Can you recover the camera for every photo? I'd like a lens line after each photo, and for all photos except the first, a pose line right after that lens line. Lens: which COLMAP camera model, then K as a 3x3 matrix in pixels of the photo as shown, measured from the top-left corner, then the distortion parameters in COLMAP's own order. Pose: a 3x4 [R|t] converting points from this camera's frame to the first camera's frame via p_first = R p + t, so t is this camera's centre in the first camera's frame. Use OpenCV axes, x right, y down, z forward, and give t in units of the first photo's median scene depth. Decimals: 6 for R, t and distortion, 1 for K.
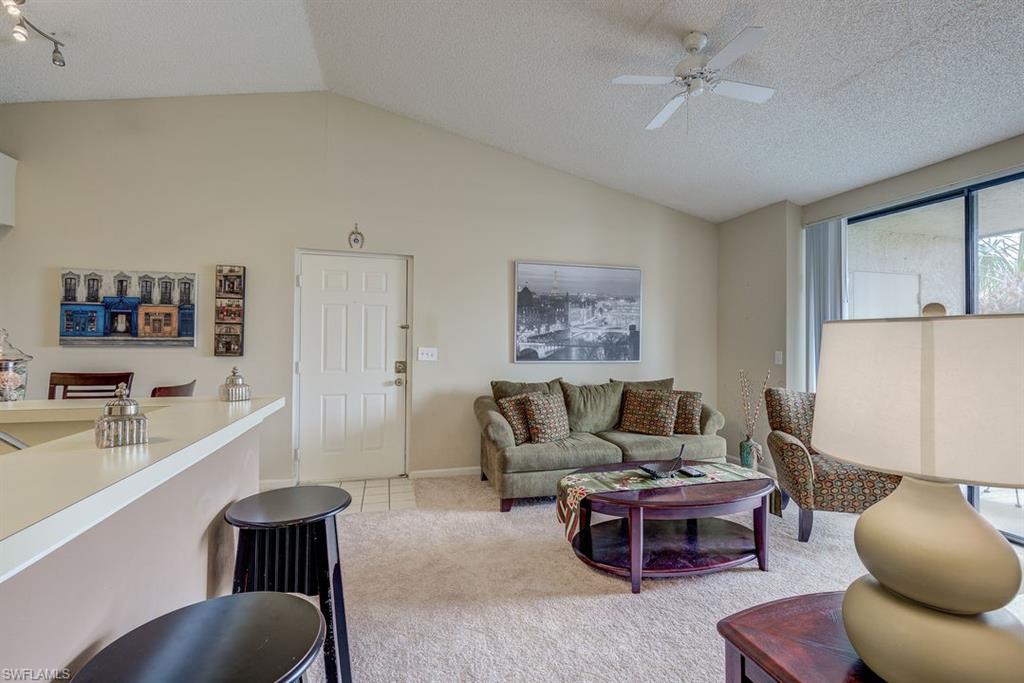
lens RADIAL K [[463.2, 0, 520.8], [0, 463.2, 337.1], [0, 0, 1]] dist [-0.007310, 0.000757]
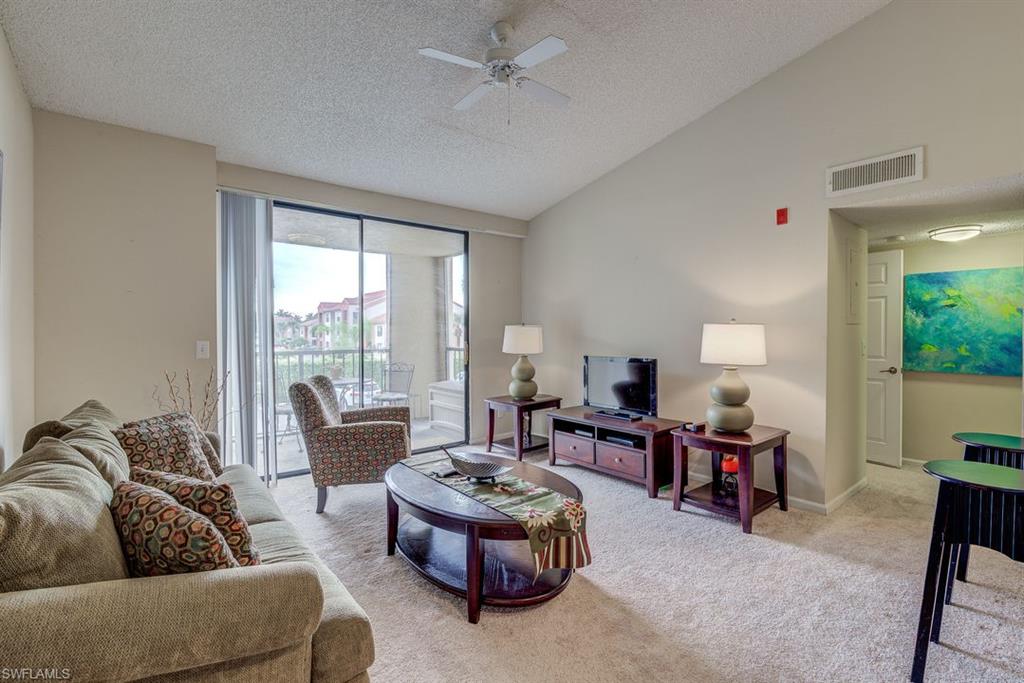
lens RADIAL K [[460.0, 0, 520.3], [0, 460.0, 337.0], [0, 0, 1]] dist [-0.006759, 0.000142]
pose [[-0.401319, -0.020144, 0.915717, -0.393787], [-0.012976, 0.999783, 0.016306, 0.006369], [-0.915847, -0.005339, -0.401493, 0.938545]]
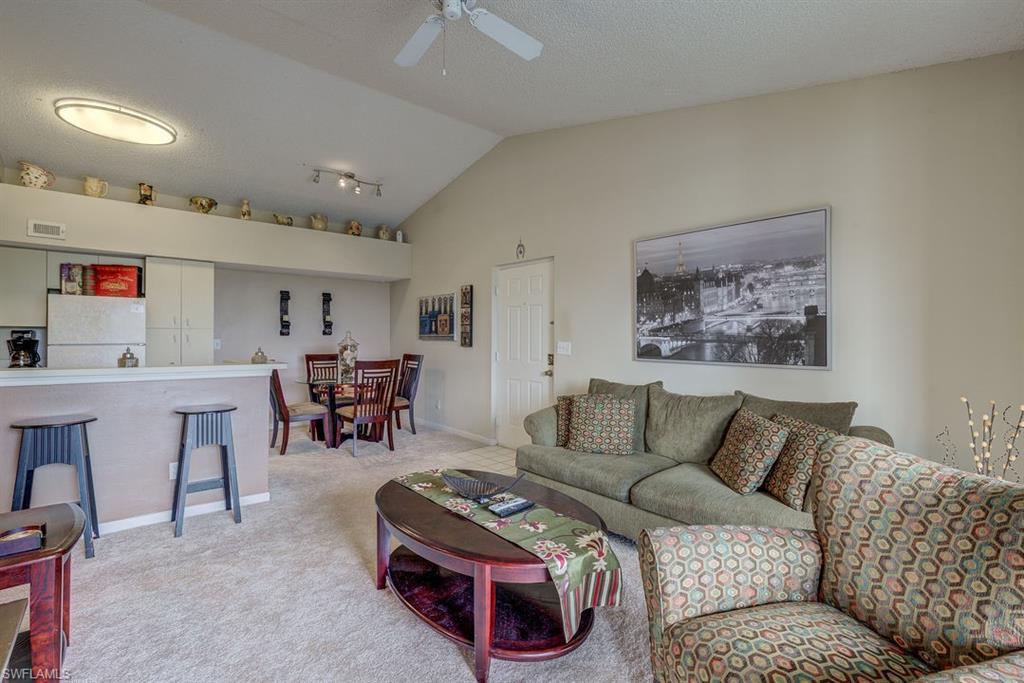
lens RADIAL K [[463.2, 0, 520.8], [0, 463.2, 337.1], [0, 0, 1]] dist [-0.007310, 0.000757]
pose [[0.429680, -0.006182, -0.902960, 0.782915], [0.008003, 0.999963, -0.003038, 0.016005], [0.902946, -0.005921, 0.429714, 0.525065]]
